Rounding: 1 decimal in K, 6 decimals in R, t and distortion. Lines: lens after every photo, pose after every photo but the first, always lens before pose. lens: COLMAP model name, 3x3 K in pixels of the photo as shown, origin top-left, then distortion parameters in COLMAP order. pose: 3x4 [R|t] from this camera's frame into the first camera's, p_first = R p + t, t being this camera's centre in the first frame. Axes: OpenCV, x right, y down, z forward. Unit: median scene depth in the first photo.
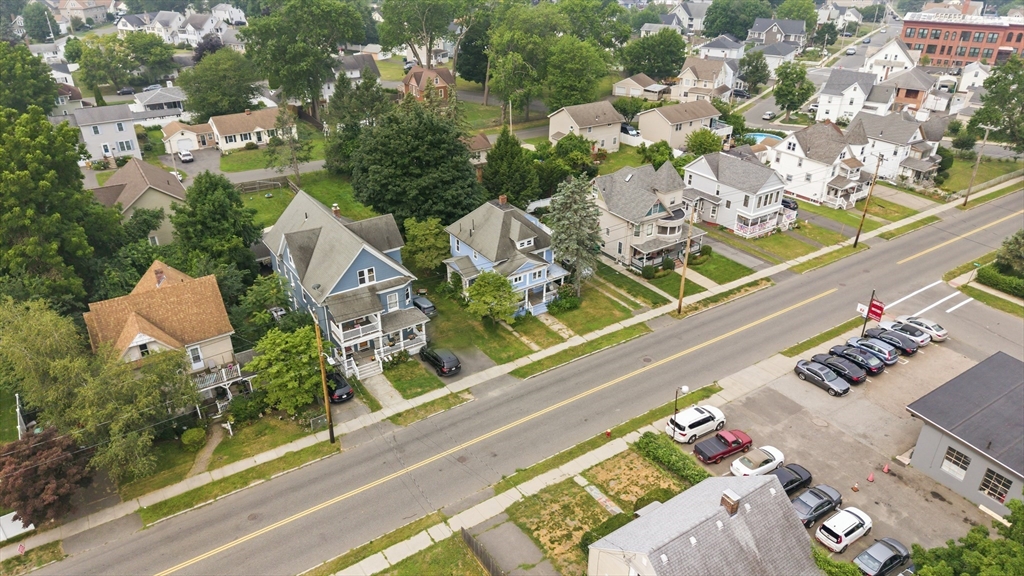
lens RADIAL K [[693.2, 0, 517.2], [0, 693.2, 289.2], [0, 0, 1]] dist [0.007192, -0.000899]
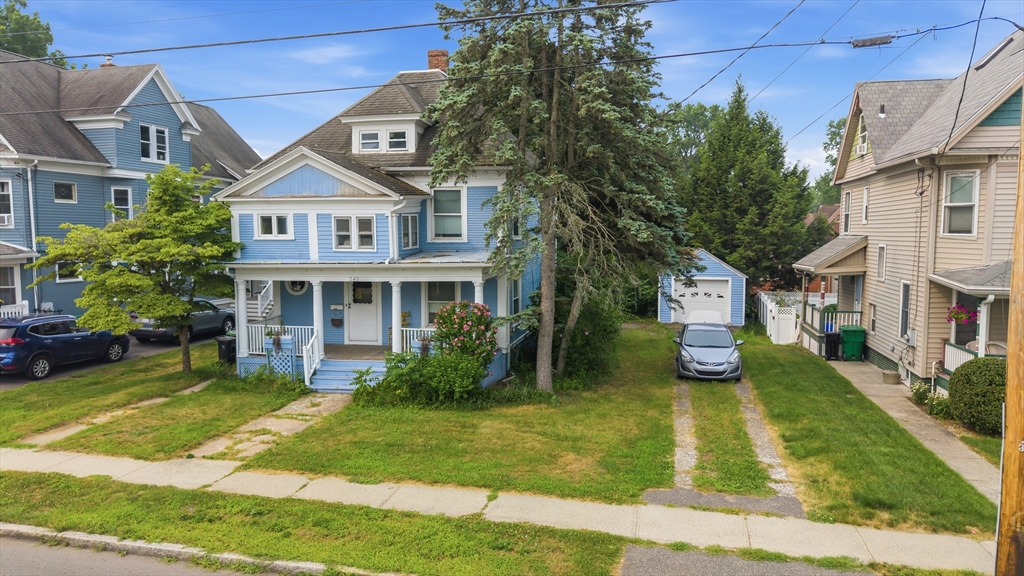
lens RADIAL K [[693.2, 0, 517.2], [0, 693.2, 289.2], [0, 0, 1]] dist [0.007192, -0.000899]
pose [[0.683870, 0.055128, -0.727519, 0.264141], [-0.343565, 0.904001, -0.254452, 0.044805], [0.643650, 0.423962, 0.637159, 0.880238]]
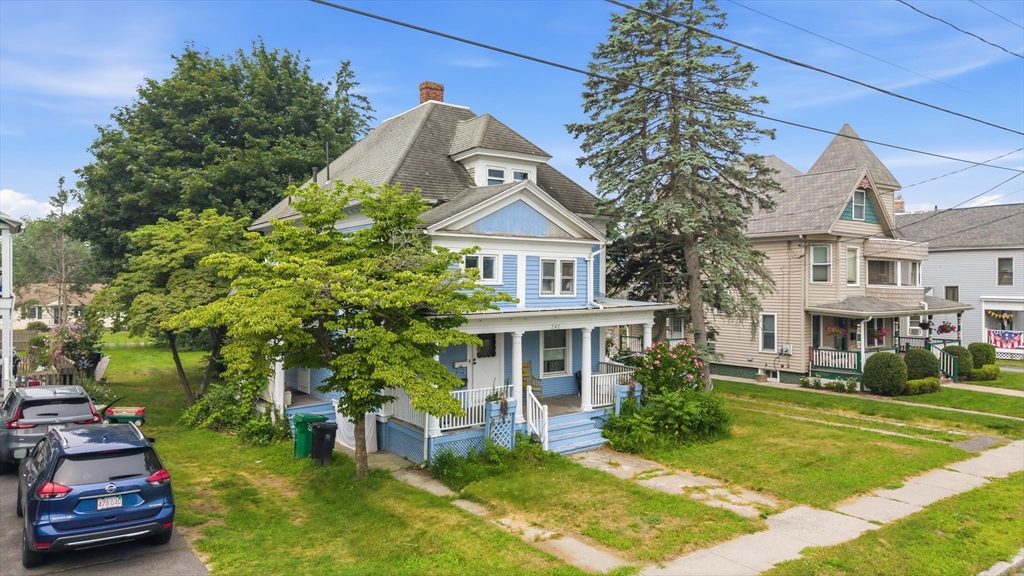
lens RADIAL K [[684.9, 0, 513.0], [0, 684.9, 281.7], [0, 0, 1]] dist [0.006720, -0.001254]
pose [[0.998918, -0.003075, 0.046415, 0.001481], [0.024981, 0.877179, -0.479514, 0.096822], [-0.039240, 0.480154, 0.876306, 0.788215]]
